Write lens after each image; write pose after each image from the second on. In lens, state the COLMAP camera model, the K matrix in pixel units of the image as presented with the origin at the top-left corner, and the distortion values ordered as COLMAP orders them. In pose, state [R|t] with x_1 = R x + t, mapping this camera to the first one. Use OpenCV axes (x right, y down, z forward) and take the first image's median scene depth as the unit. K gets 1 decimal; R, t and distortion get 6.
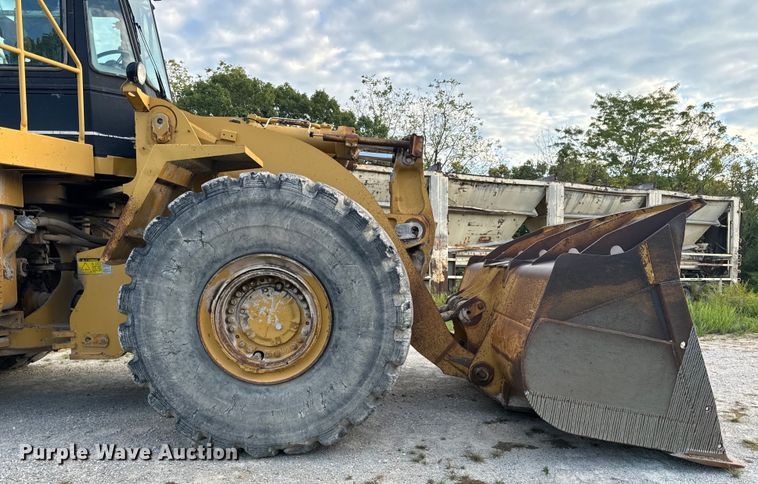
lens RADIAL K [[591.5, 0, 414.5], [0, 591.5, 297.2], [0, 0, 1]] dist [0.152281, -0.374183]
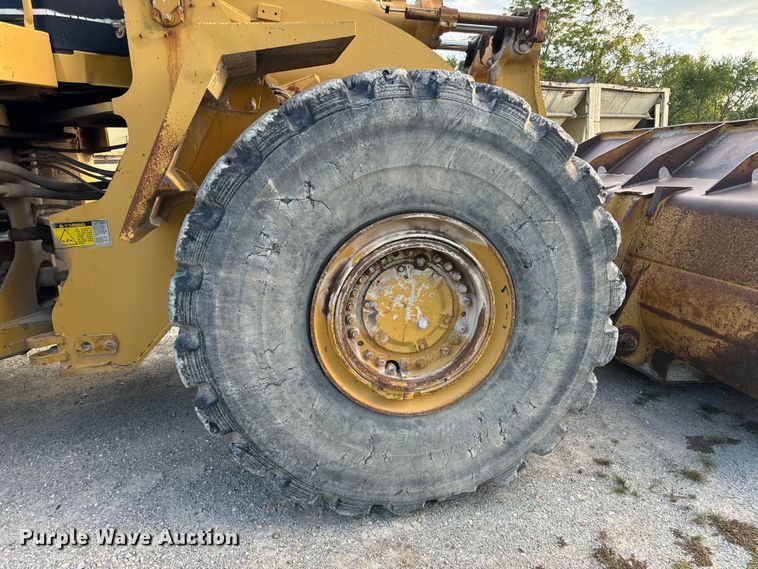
lens RADIAL K [[532.2, 0, 357.9], [0, 532.2, 286.3], [0, 0, 1]] dist [0.096592, -0.153390]
pose [[0.990624, -0.076084, 0.113472, -0.367446], [0.055629, 0.983239, 0.173627, -0.095683], [-0.124781, -0.165687, 0.978252, 0.462539]]
